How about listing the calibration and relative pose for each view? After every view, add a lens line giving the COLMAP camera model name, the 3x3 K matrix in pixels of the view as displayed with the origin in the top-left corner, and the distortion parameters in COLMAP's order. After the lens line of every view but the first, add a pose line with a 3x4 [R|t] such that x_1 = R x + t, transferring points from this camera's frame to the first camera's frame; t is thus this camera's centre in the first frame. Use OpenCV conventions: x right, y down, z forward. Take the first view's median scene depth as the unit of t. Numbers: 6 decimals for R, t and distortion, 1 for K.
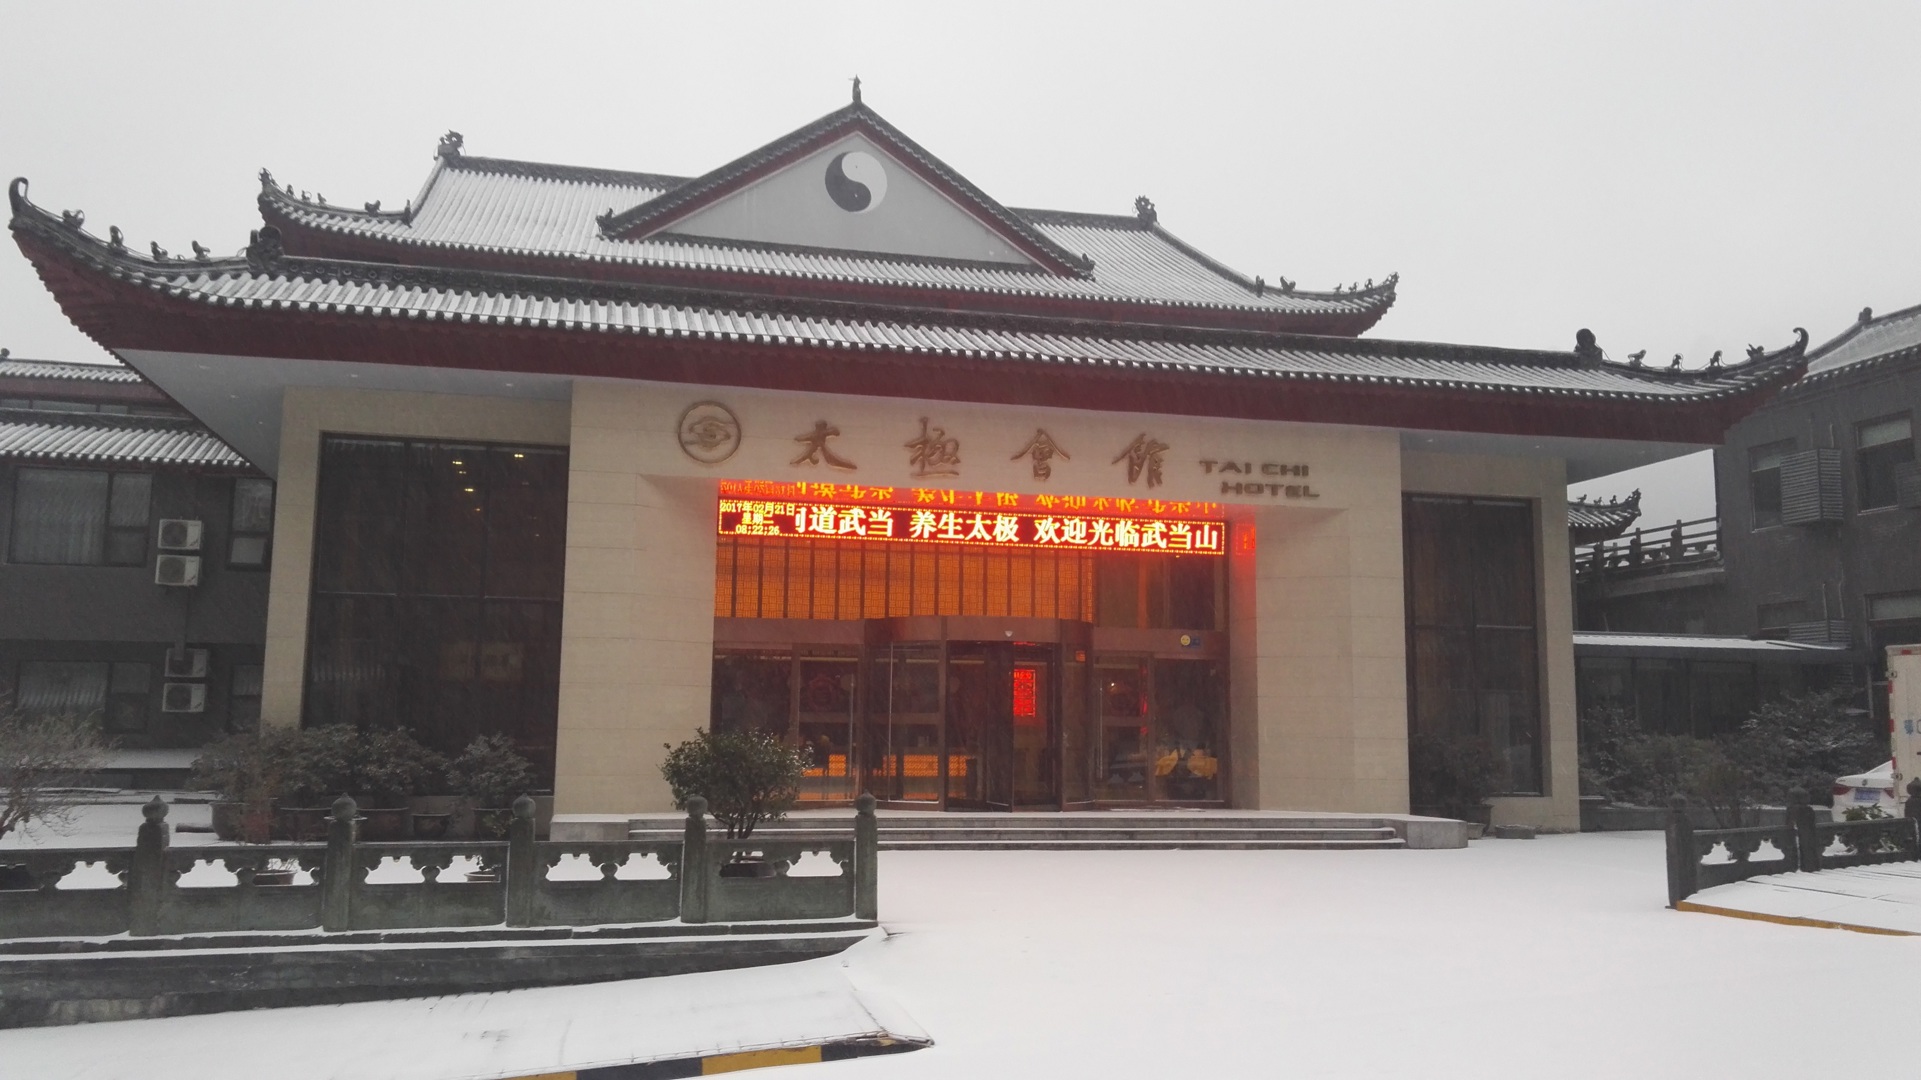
lens RADIAL K [[1538.8, 0, 960.5], [0, 1538.8, 540.0], [0, 0, 1]] dist [0.013604, 0.010325]
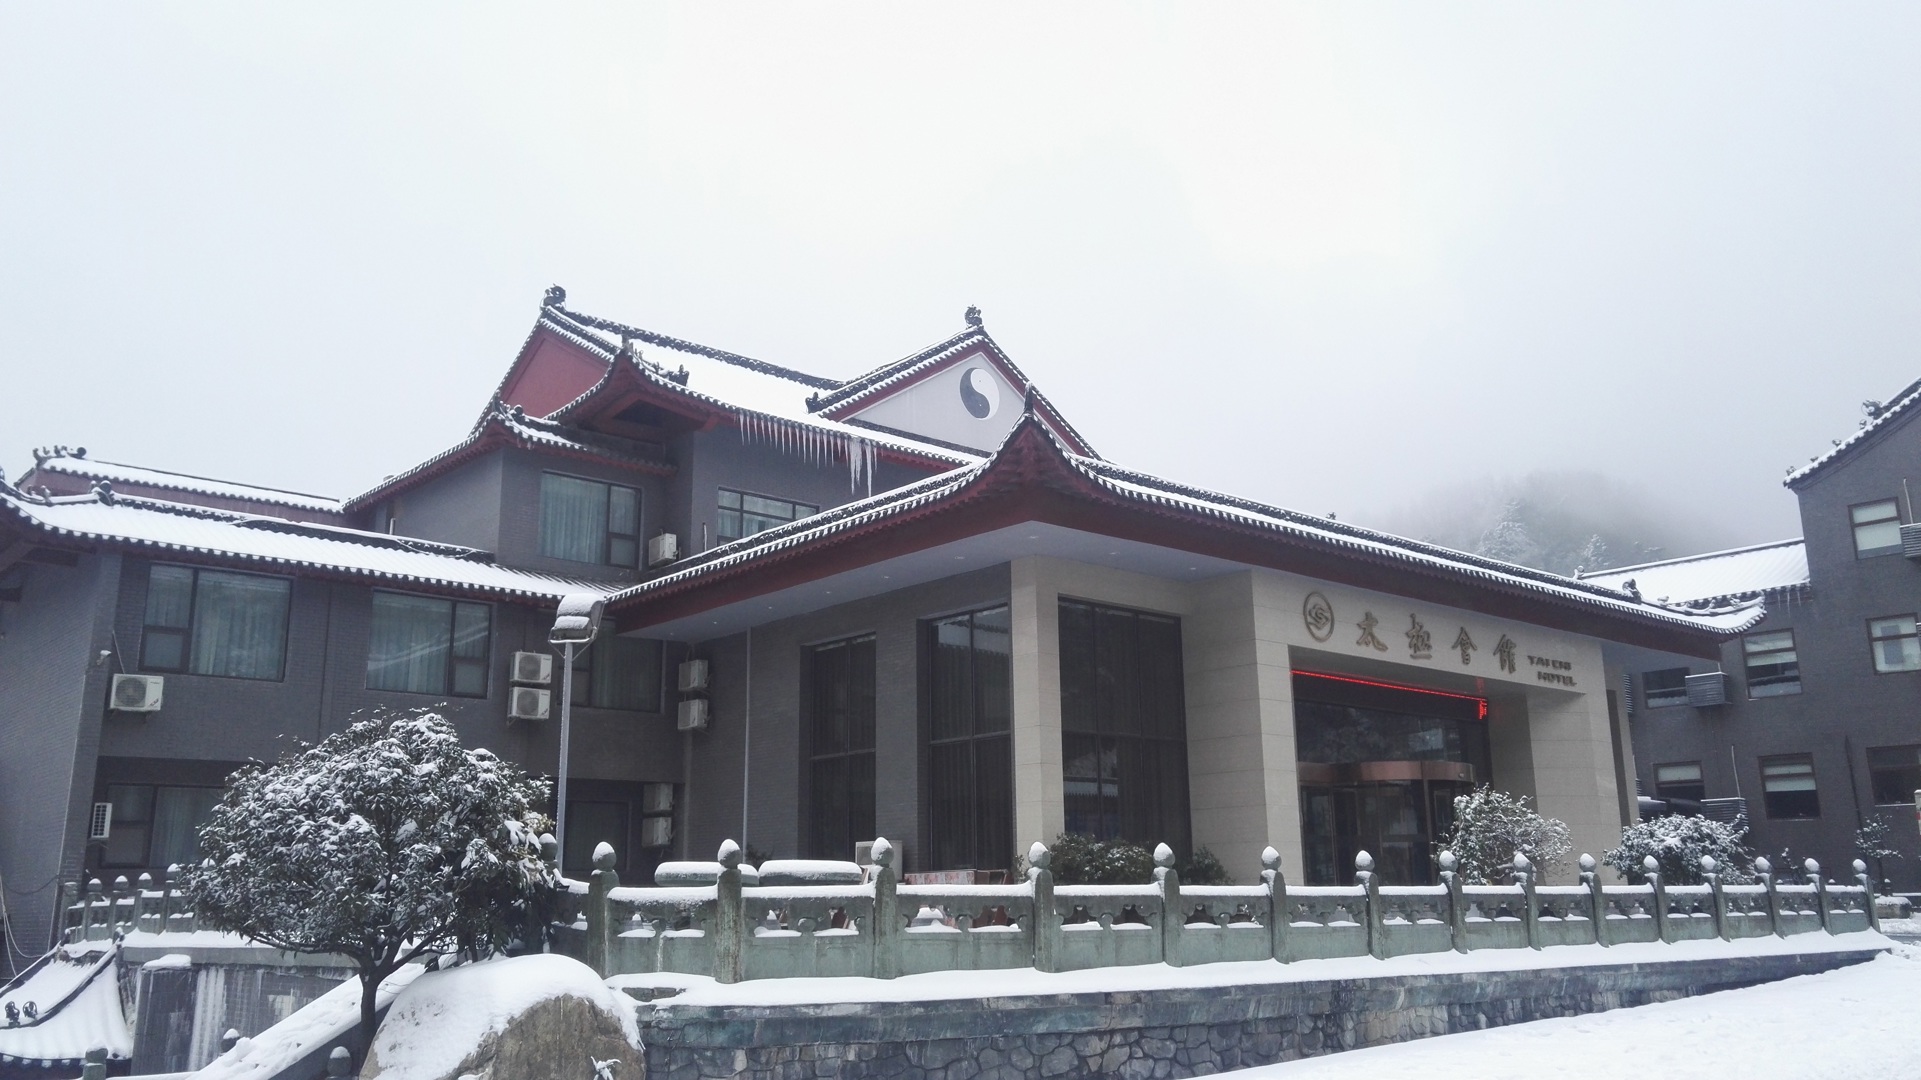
lens RADIAL K [[1538.8, 0, 960.5], [0, 1538.8, 540.0], [0, 0, 1]] dist [0.013604, 0.010325]
pose [[0.889036, 0.087026, 0.449491, -0.956380], [-0.036307, 0.992078, -0.120266, 0.032721], [-0.456396, 0.090601, 0.885152, -0.038621]]
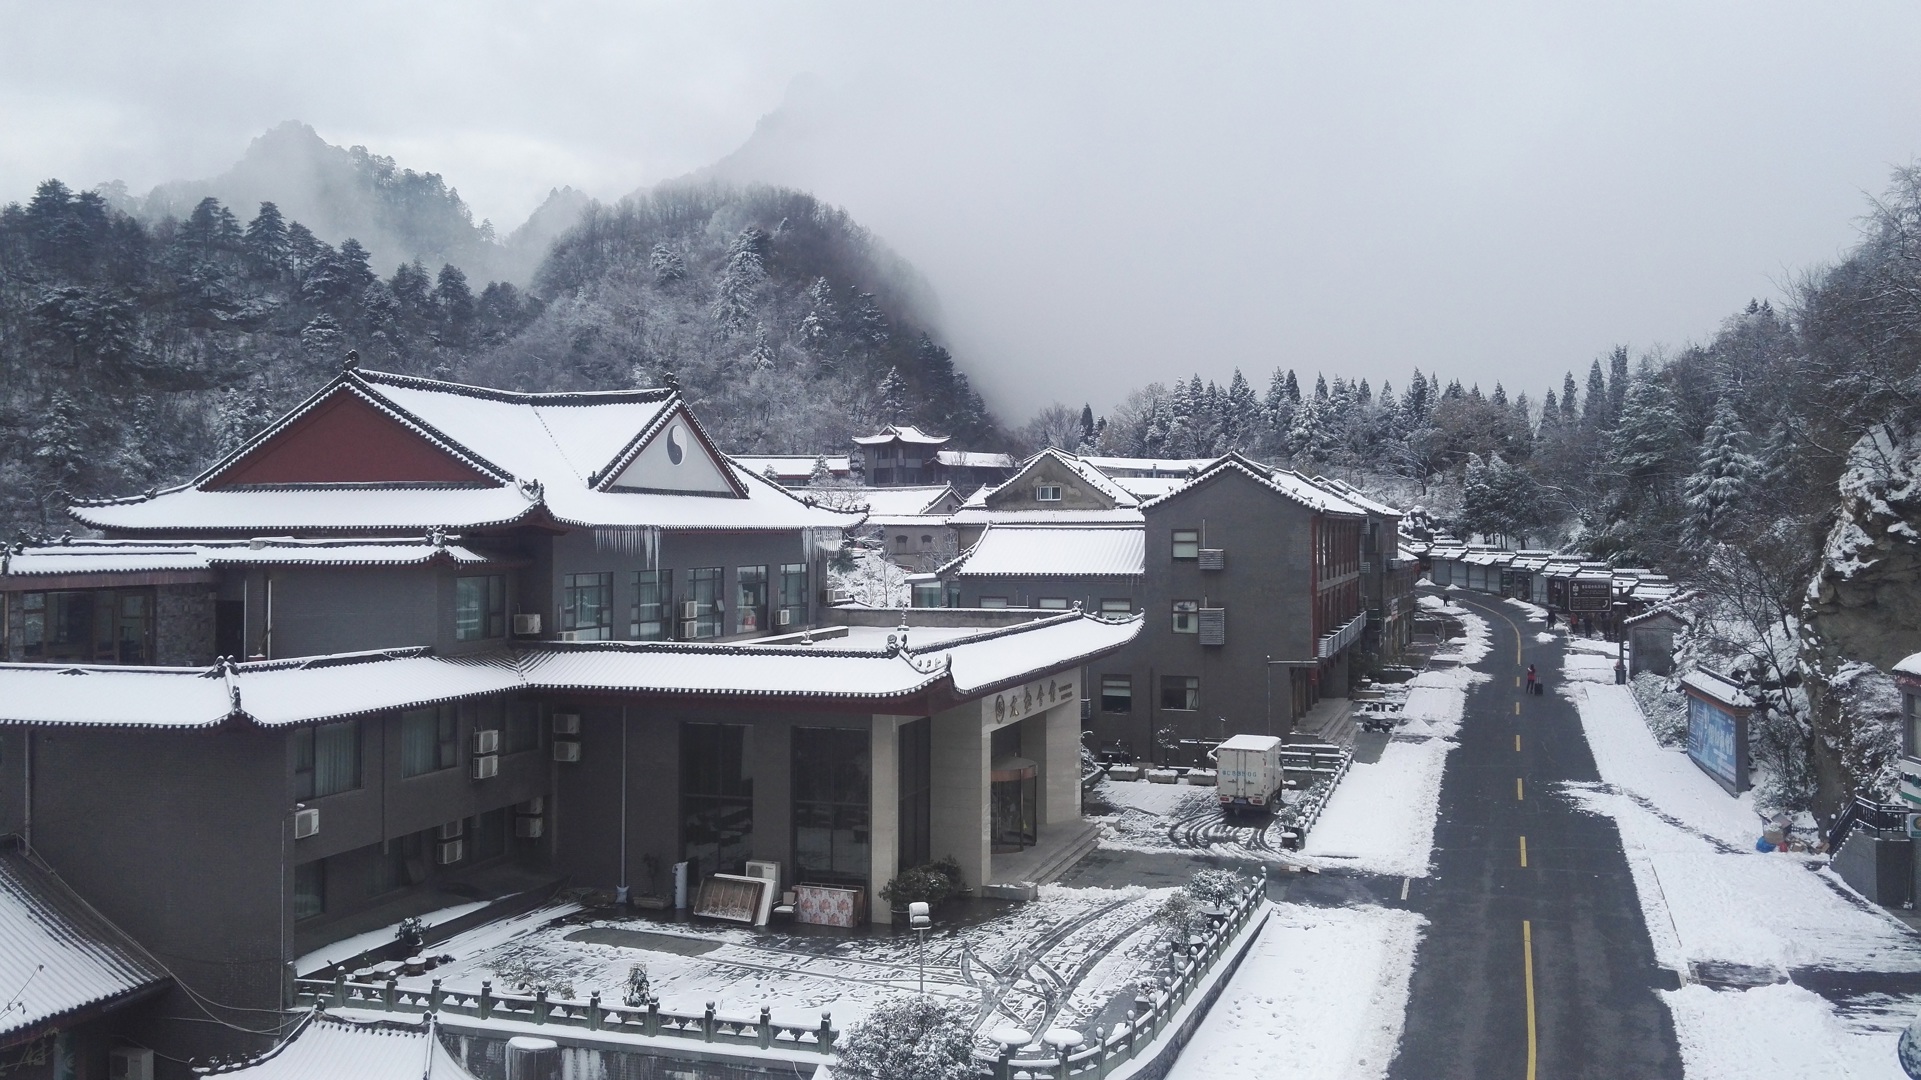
lens RADIAL K [[1538.8, 0, 960.5], [0, 1538.8, 540.0], [0, 0, 1]] dist [0.013604, 0.010325]
pose [[0.530078, -0.014198, 0.847830, -1.968246], [-0.097556, 0.992199, 0.077610, -0.454228], [-0.842319, -0.123850, 0.524557, -0.117315]]
